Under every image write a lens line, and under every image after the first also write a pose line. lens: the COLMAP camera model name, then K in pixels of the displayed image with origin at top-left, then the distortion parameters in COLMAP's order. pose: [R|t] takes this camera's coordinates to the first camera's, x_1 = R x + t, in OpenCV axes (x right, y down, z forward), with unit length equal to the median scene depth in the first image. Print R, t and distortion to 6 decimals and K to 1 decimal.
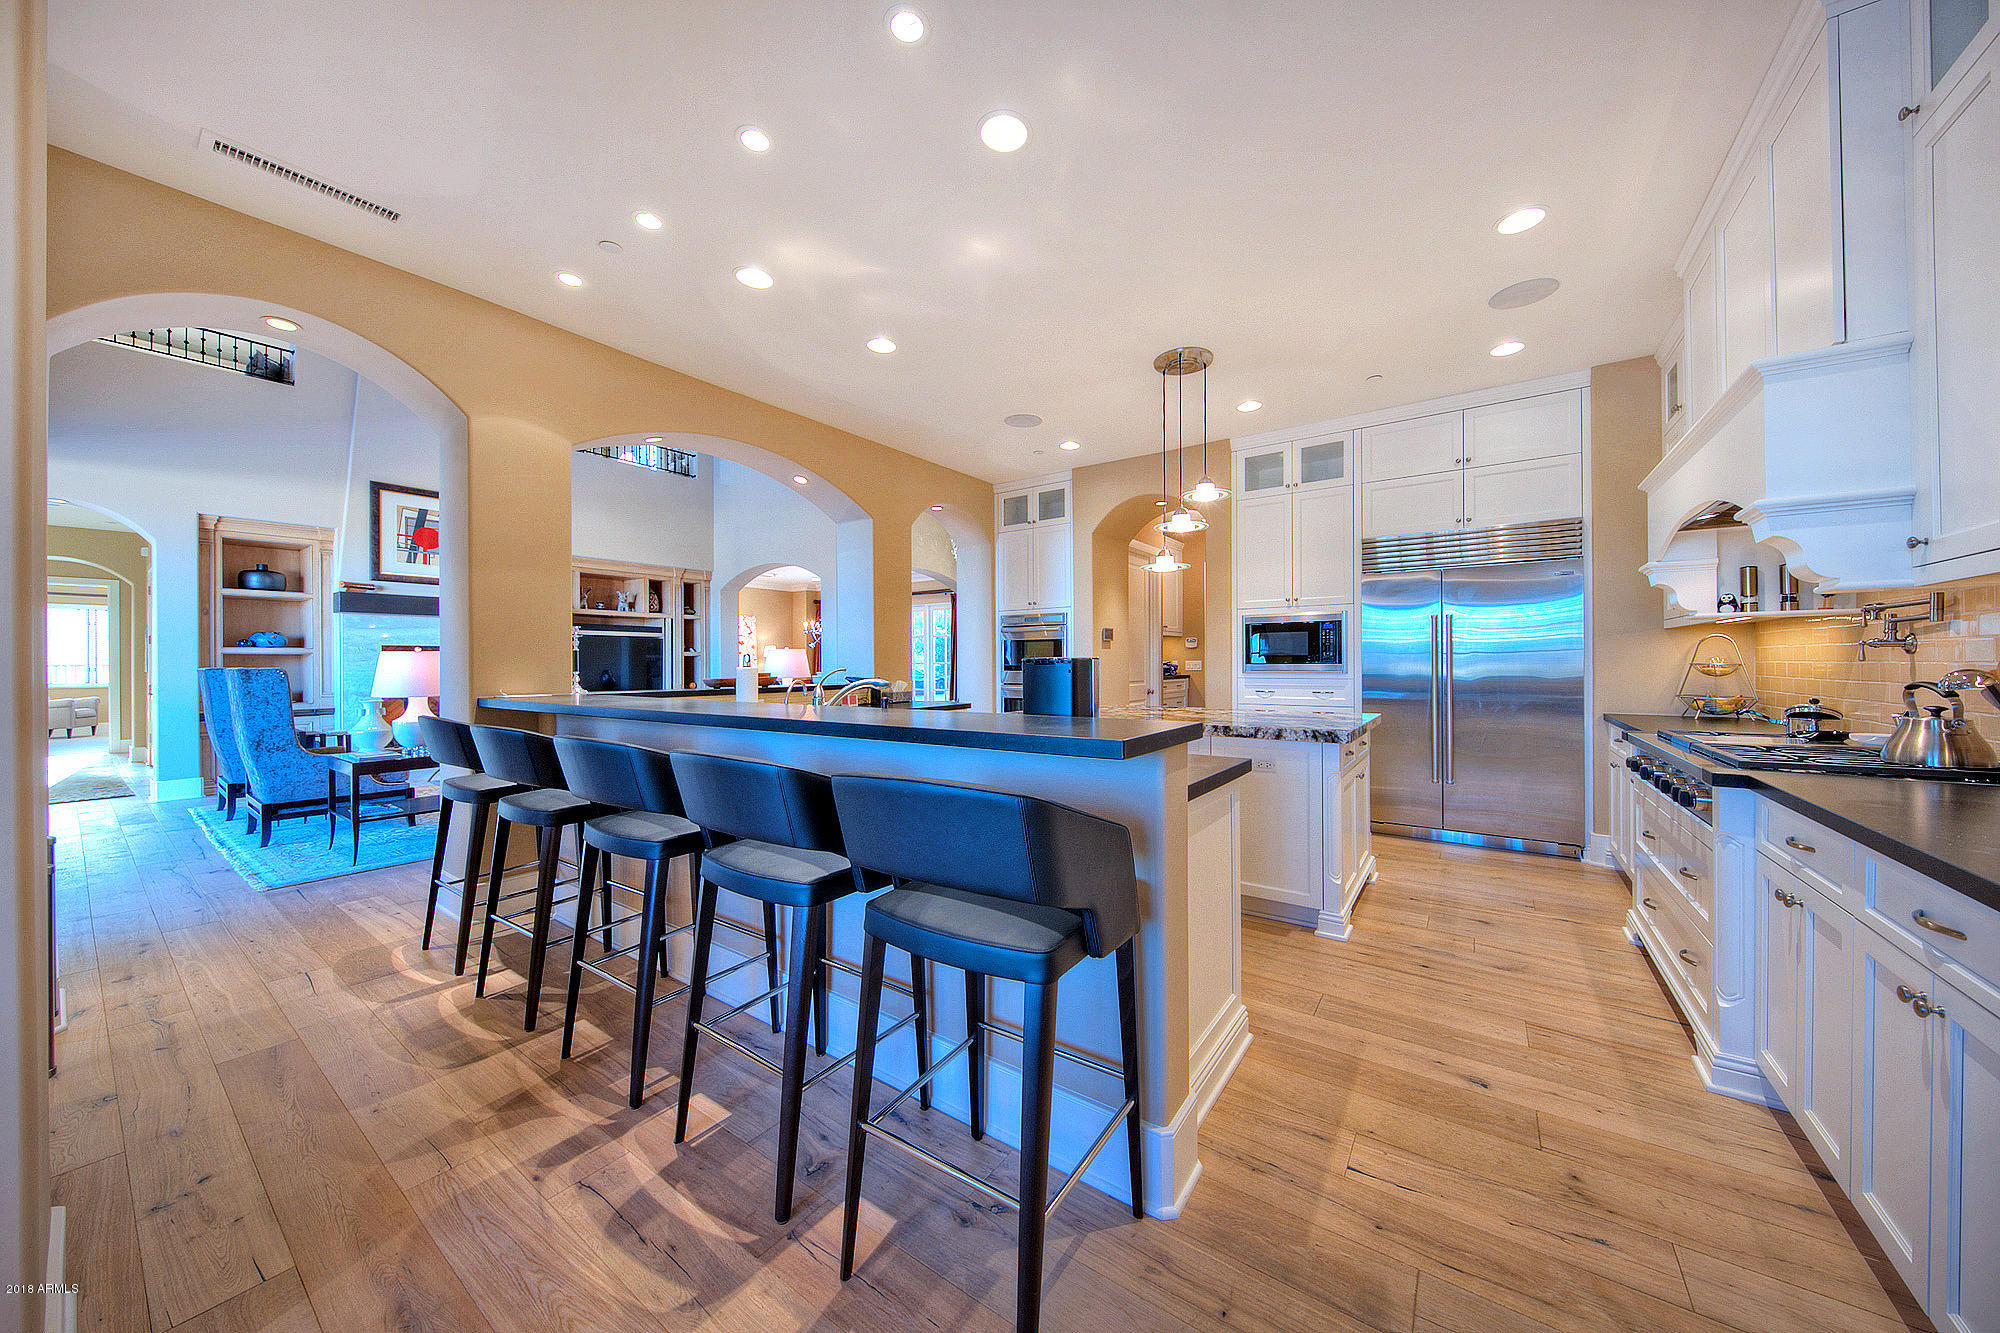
lens RADIAL K [[682.6, 0, 1000.0], [0, 682.6, 666.5], [0, 0, 1]] dist [0.018351, 0.000084]
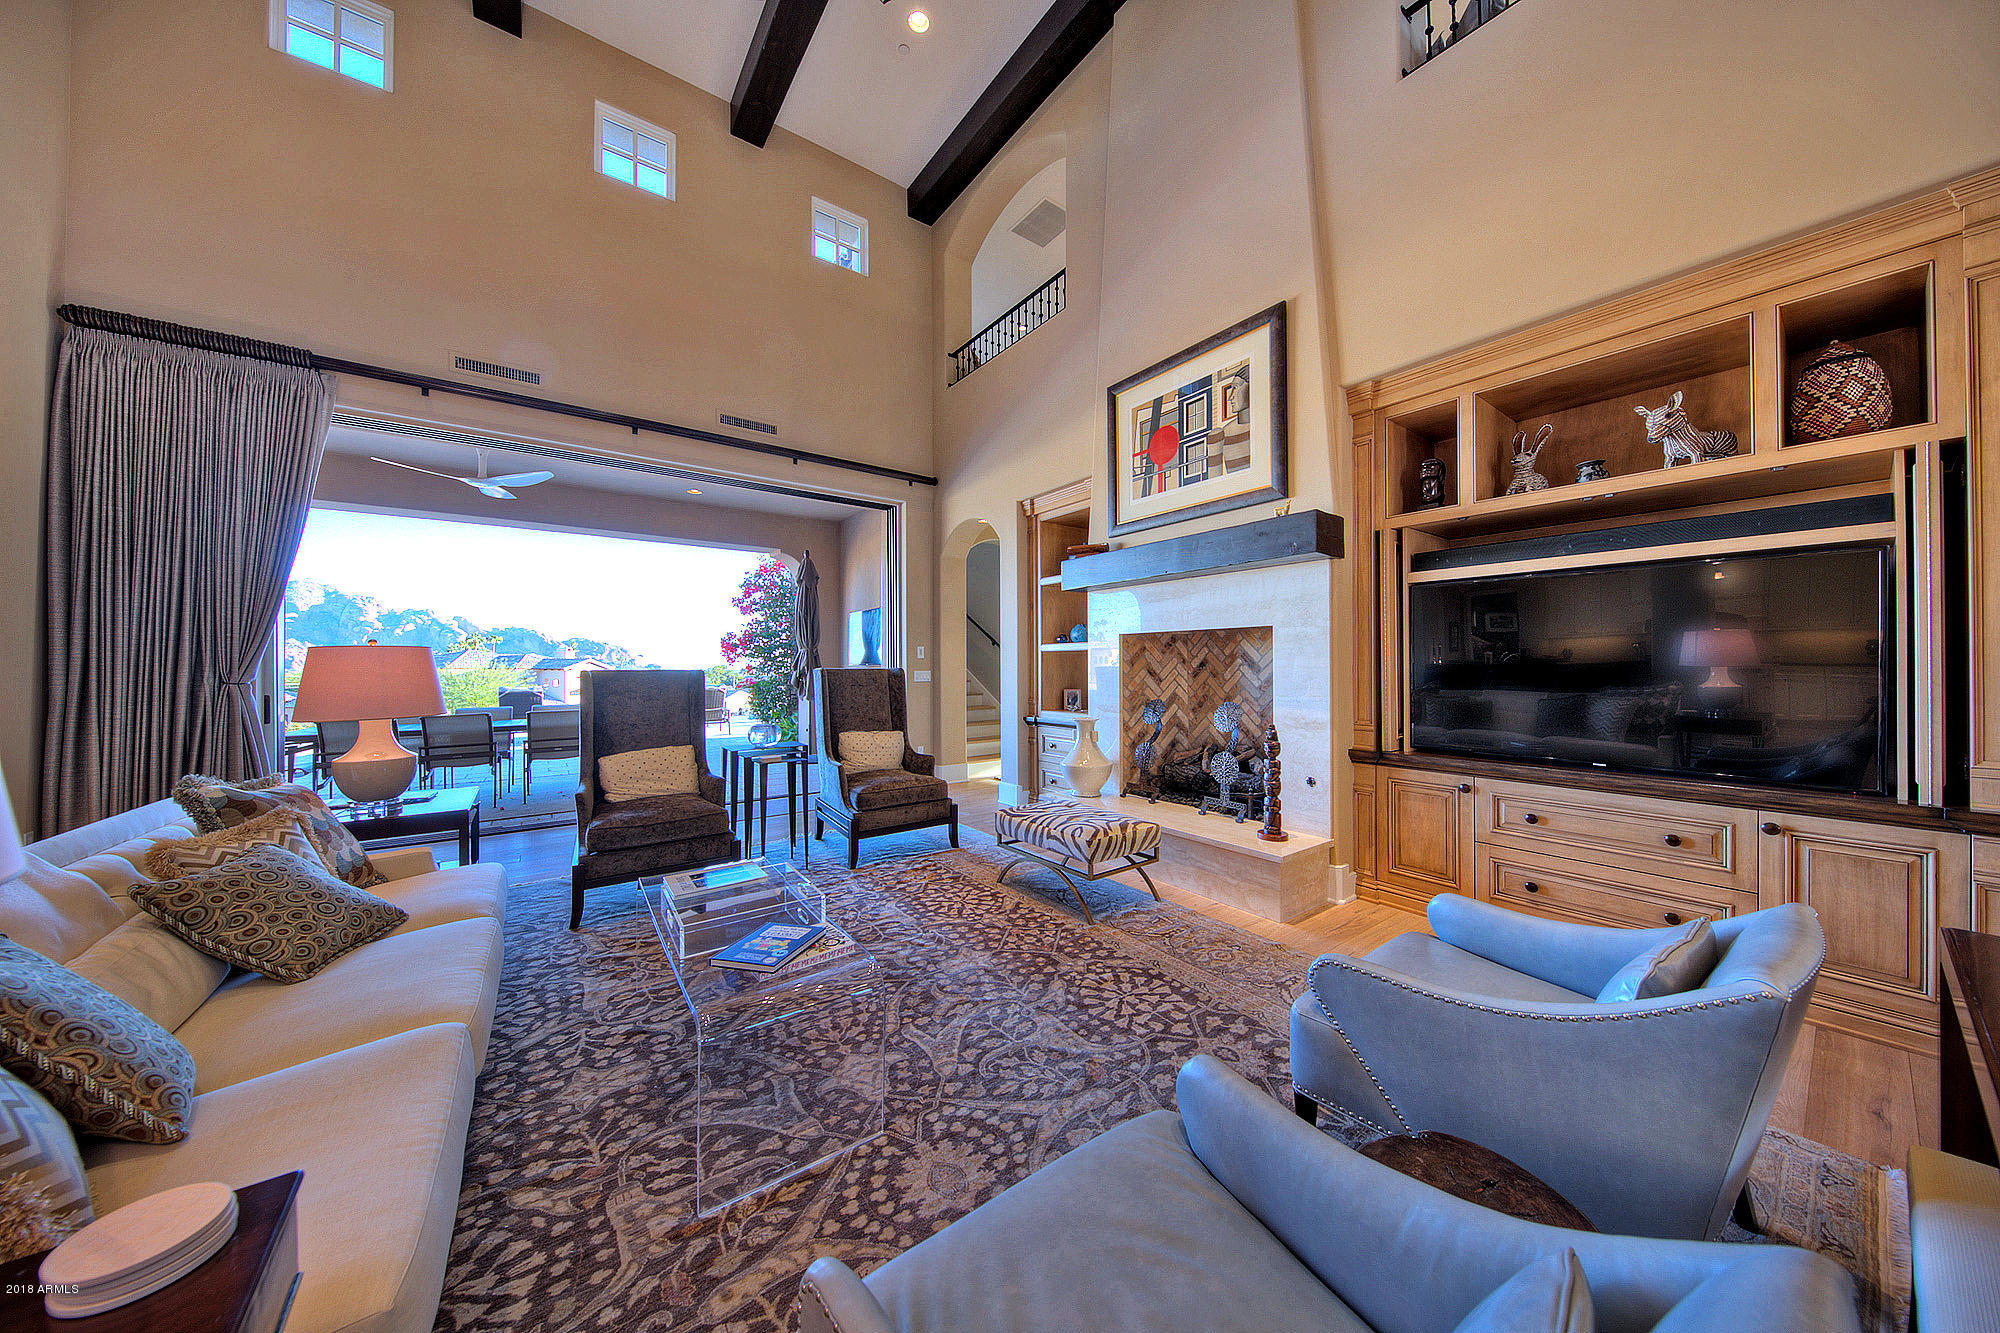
lens RADIAL K [[632.5, 0, 1006.7], [0, 632.5, 659.8], [0, 0, 1]] dist [0.012755, -0.000236]
pose [[-0.305785, -0.001138, -0.952100, -0.298788], [0.002911, 0.999993, -0.002130, -0.005056], [0.952096, -0.003423, -0.305780, 1.099686]]
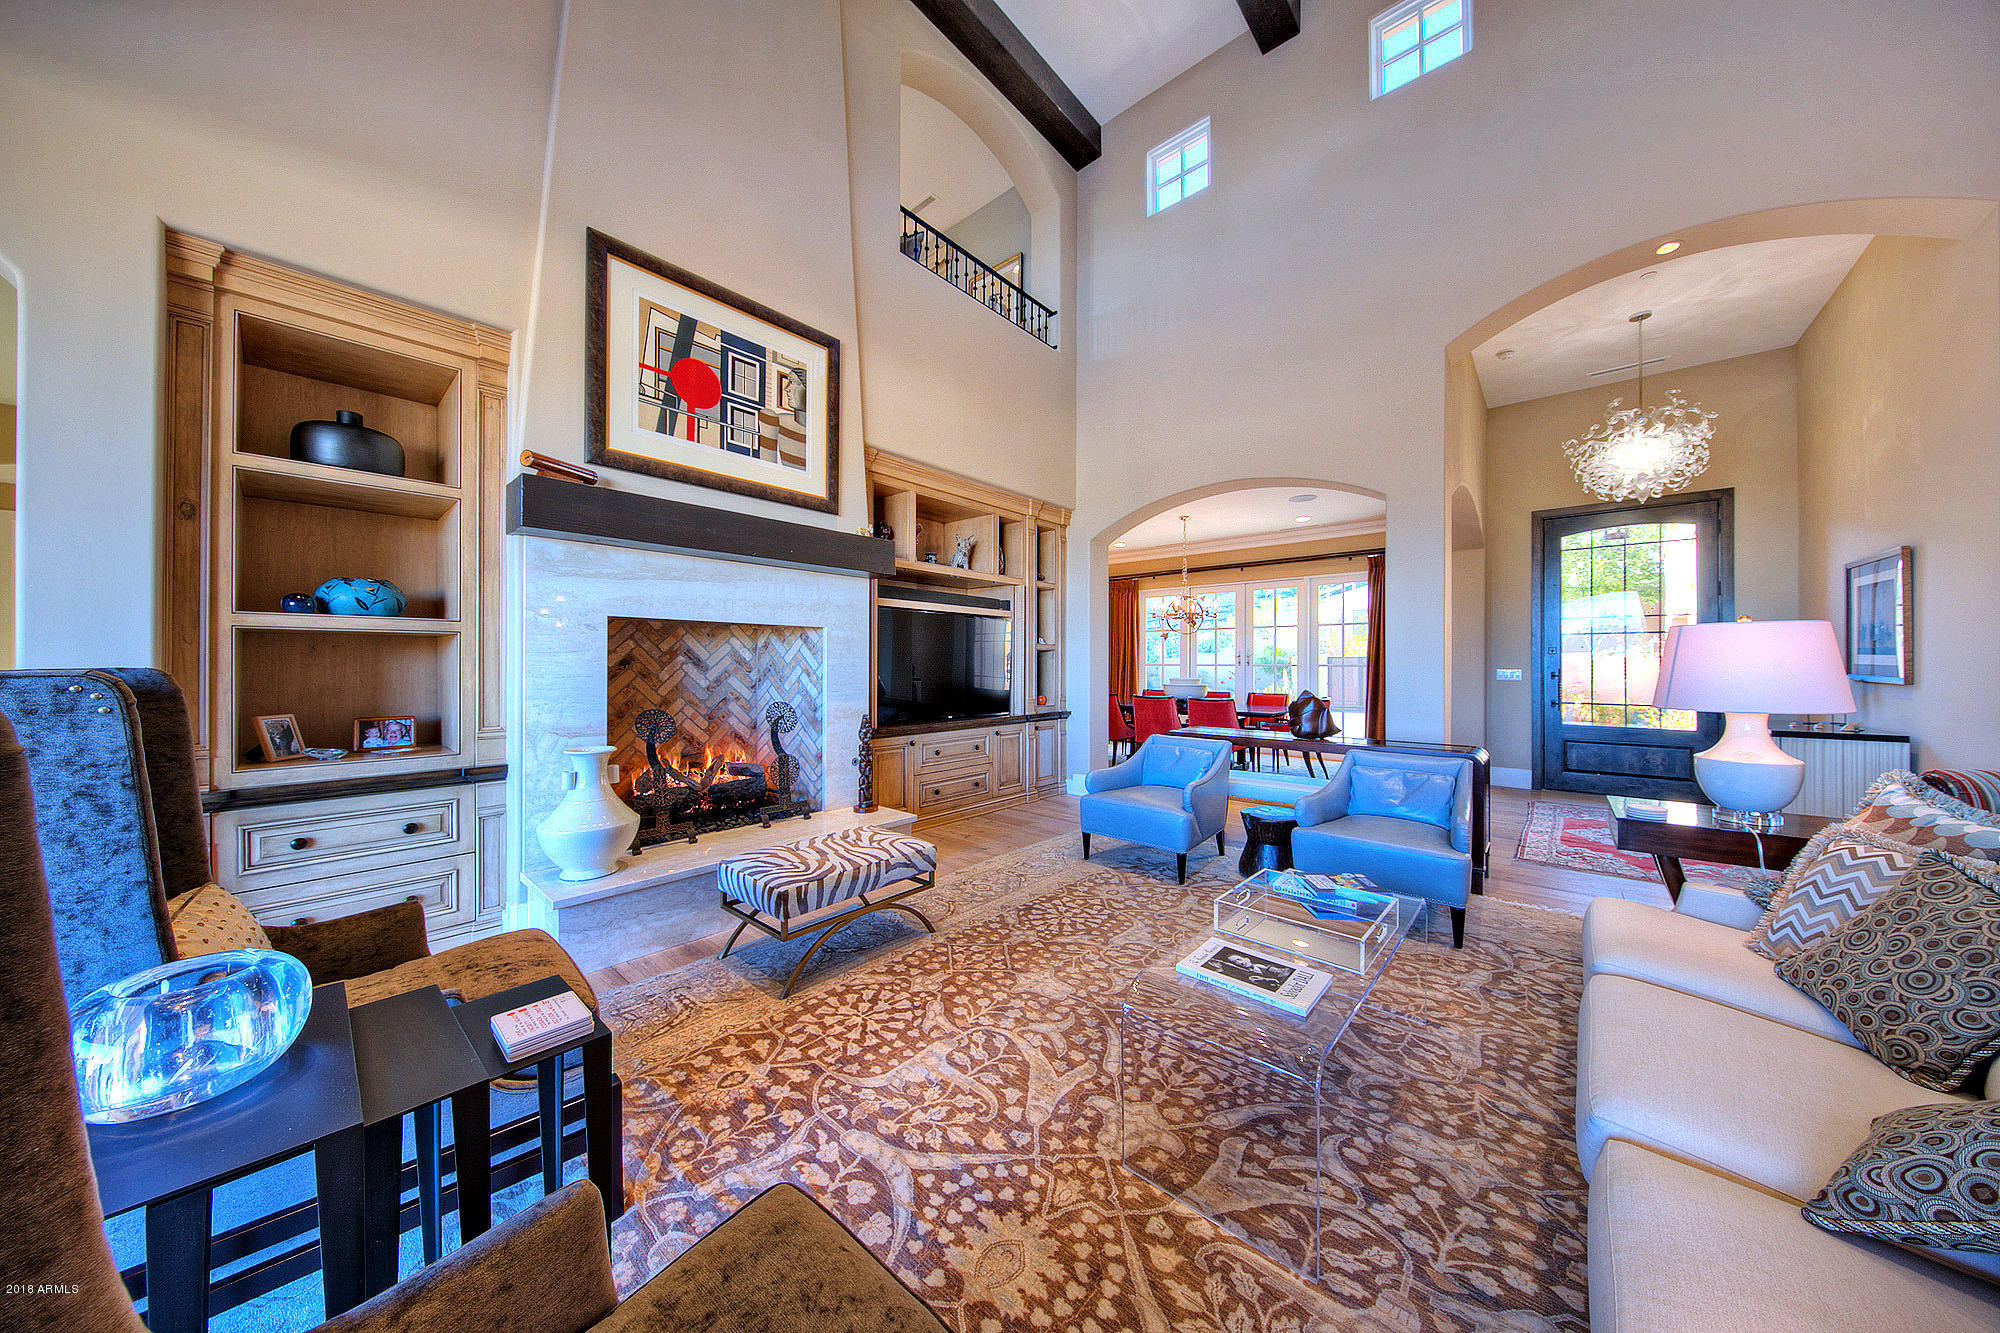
lens RADIAL K [[632.5, 0, 1006.7], [0, 632.5, 659.8], [0, 0, 1]] dist [0.012755, -0.000236]
pose [[0.995052, 0.008794, -0.098969, -0.616073], [-0.009434, 0.999937, -0.006010, -0.003031], [0.098910, 0.006914, 0.995072, 0.642052]]
